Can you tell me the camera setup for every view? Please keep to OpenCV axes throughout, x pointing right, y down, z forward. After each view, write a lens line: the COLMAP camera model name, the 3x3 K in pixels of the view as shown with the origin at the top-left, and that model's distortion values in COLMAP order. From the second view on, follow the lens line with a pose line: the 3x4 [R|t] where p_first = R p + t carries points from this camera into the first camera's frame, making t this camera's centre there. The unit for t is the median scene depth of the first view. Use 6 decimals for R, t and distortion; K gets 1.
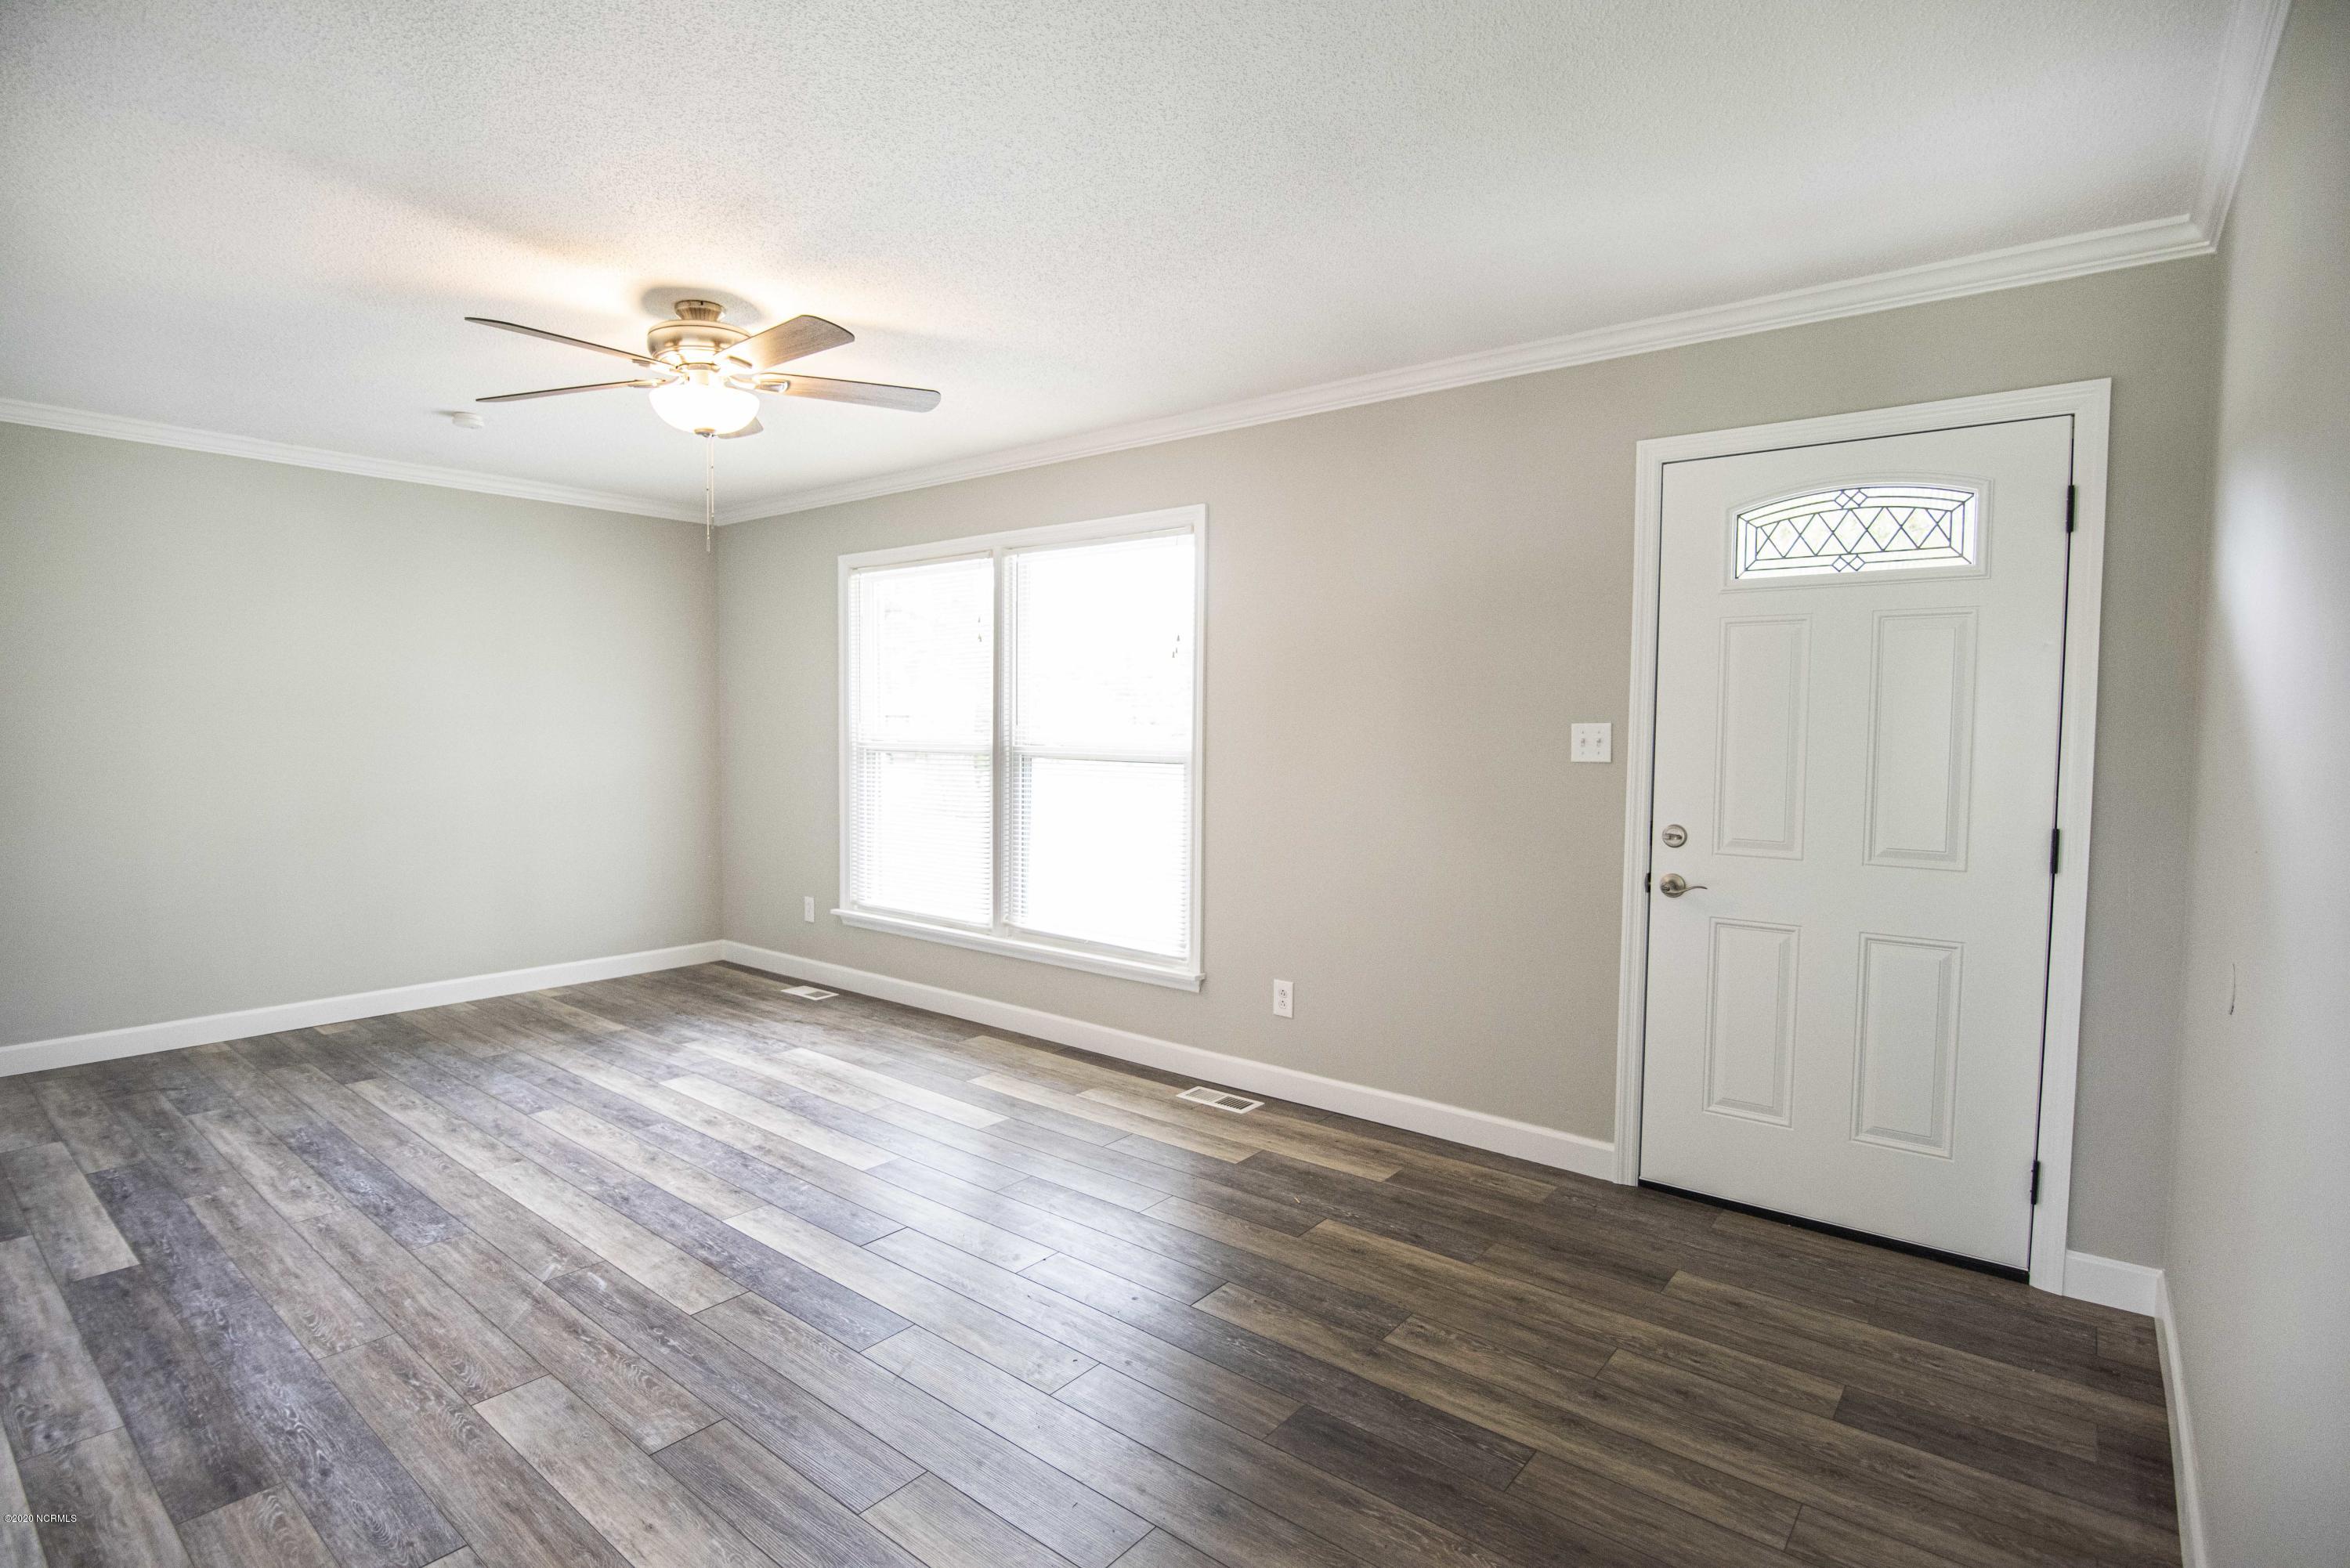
lens RADIAL K [[1137.7, 0, 1224.0], [0, 1137.7, 782.8], [0, 0, 1]] dist [-0.000505, -0.000040]
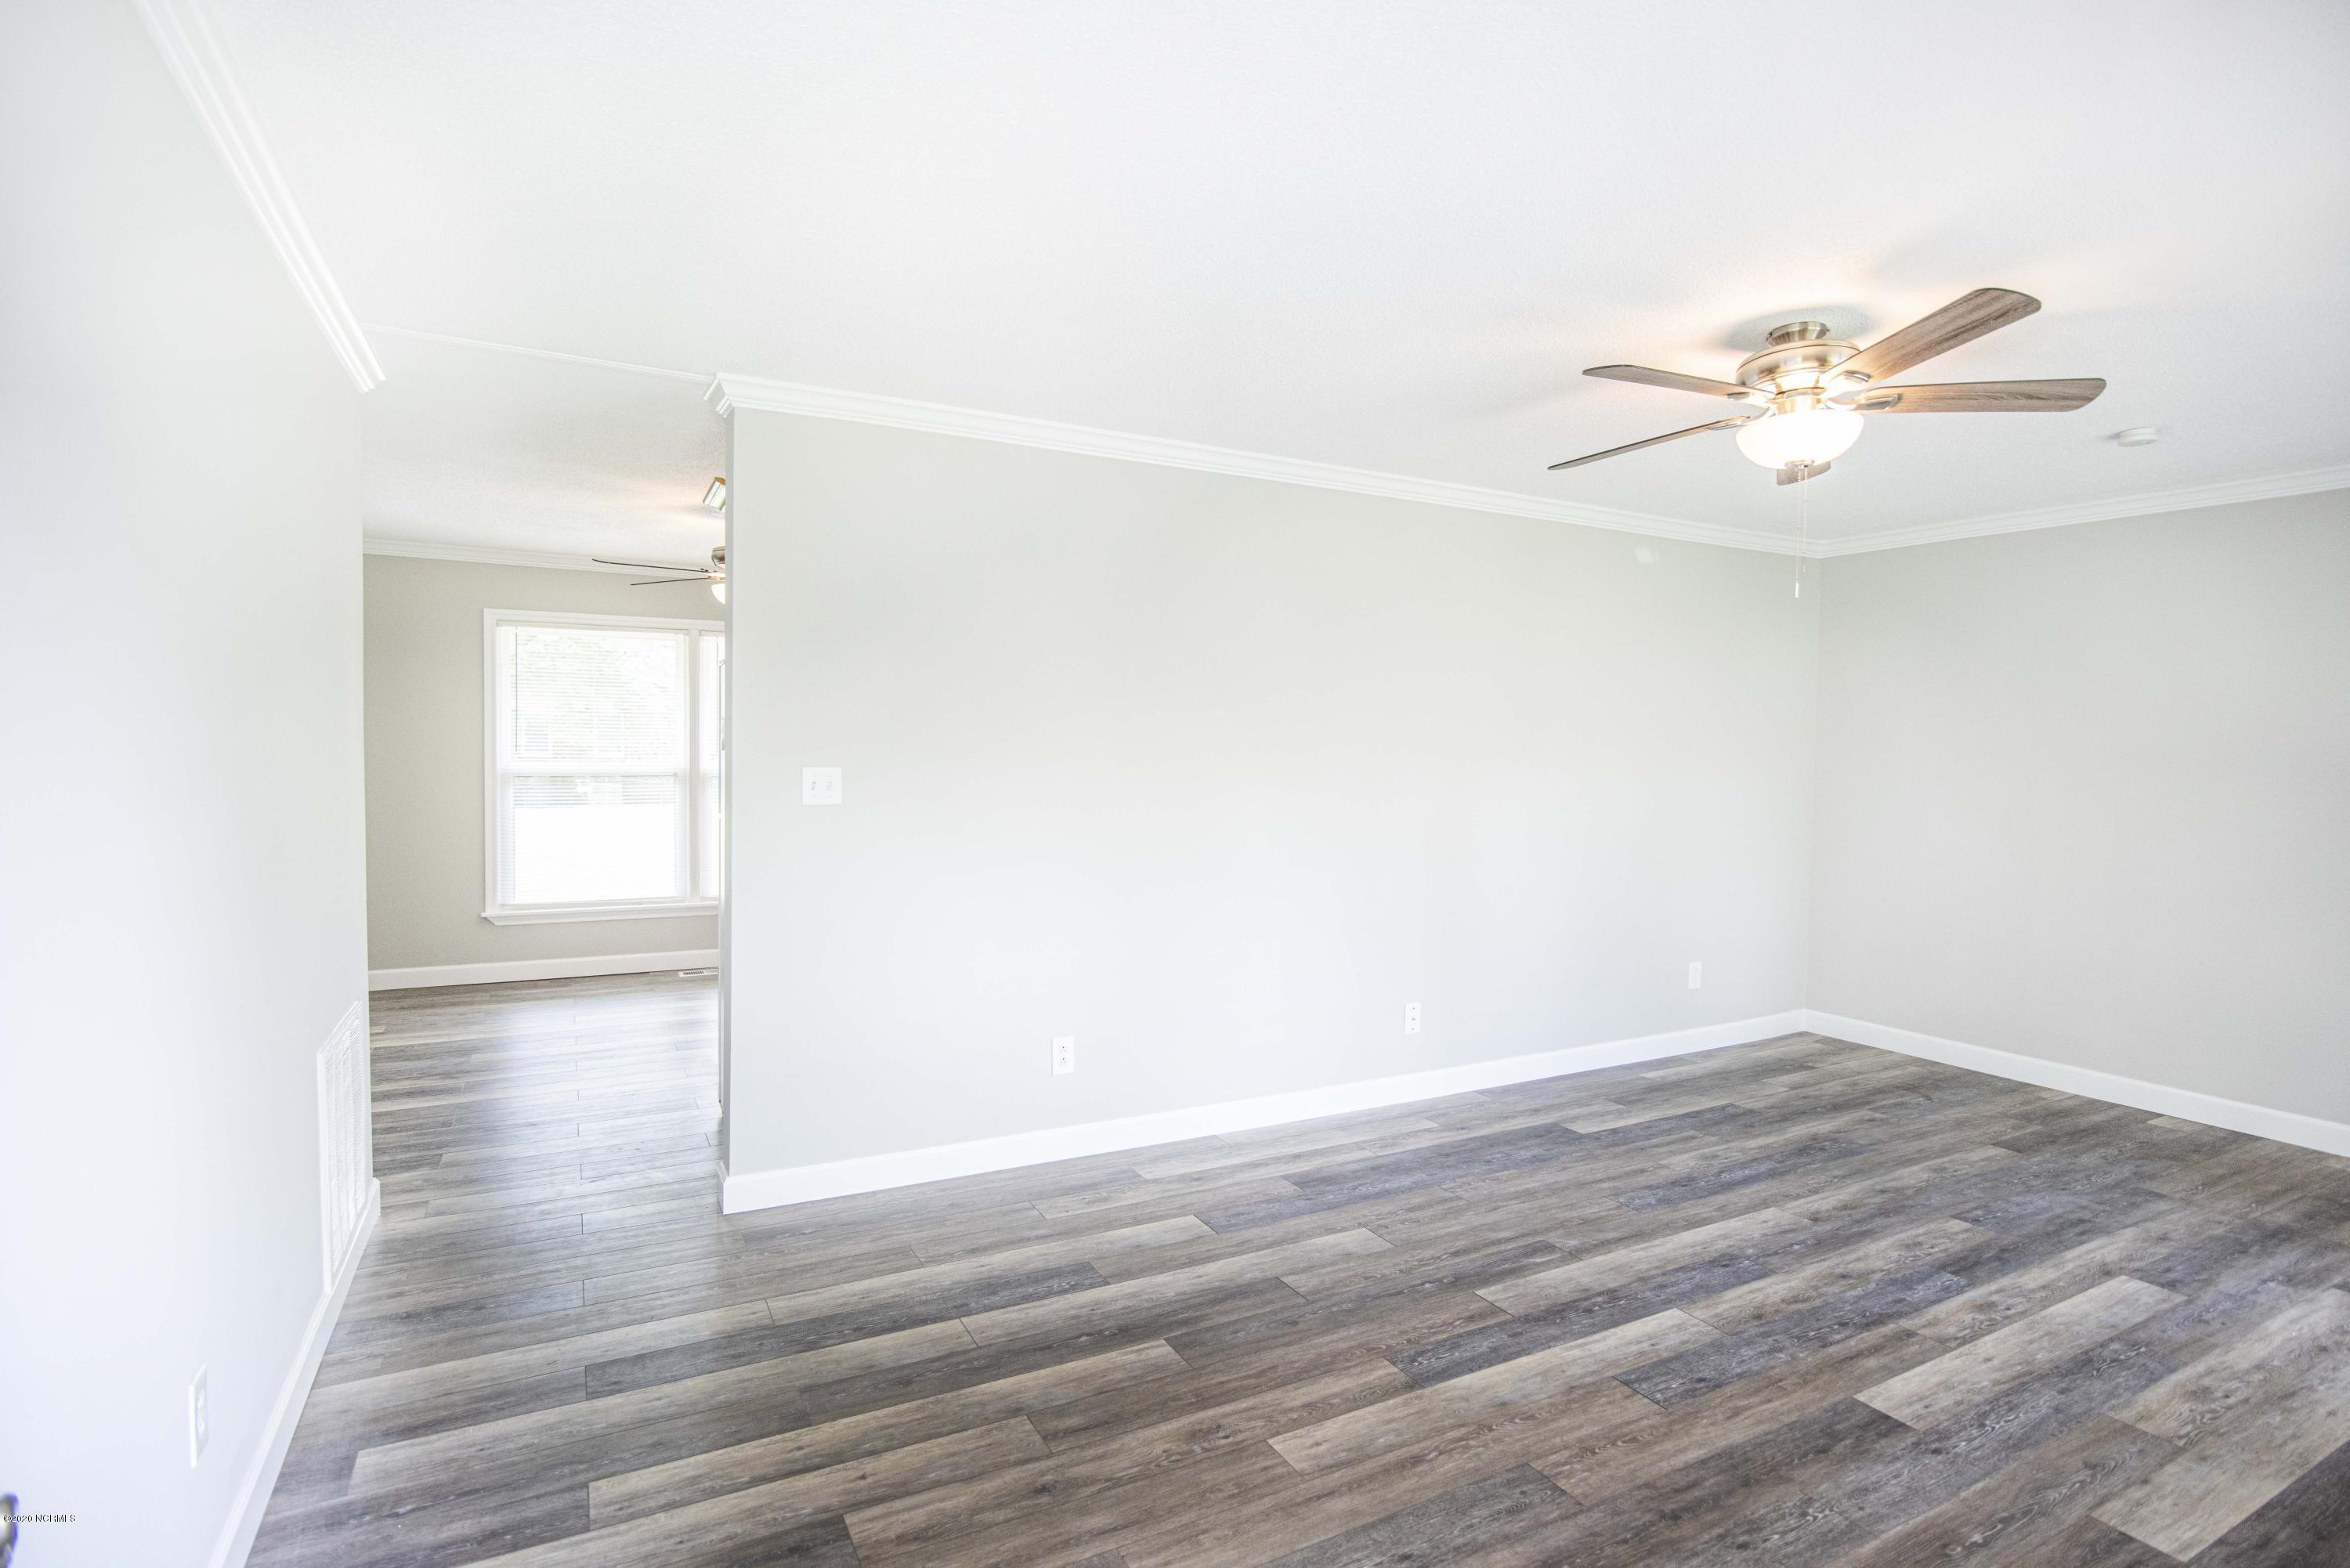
lens RADIAL K [[1151.5, 0, 1169.2], [0, 1151.5, 788.8], [0, 0, 1]] dist [-0.021343, -0.000310]
pose [[-0.410561, 0.023620, -0.911527, 0.548204], [-0.063344, 0.996511, 0.054353, -0.077037], [0.909630, 0.080055, -0.407632, 0.846285]]
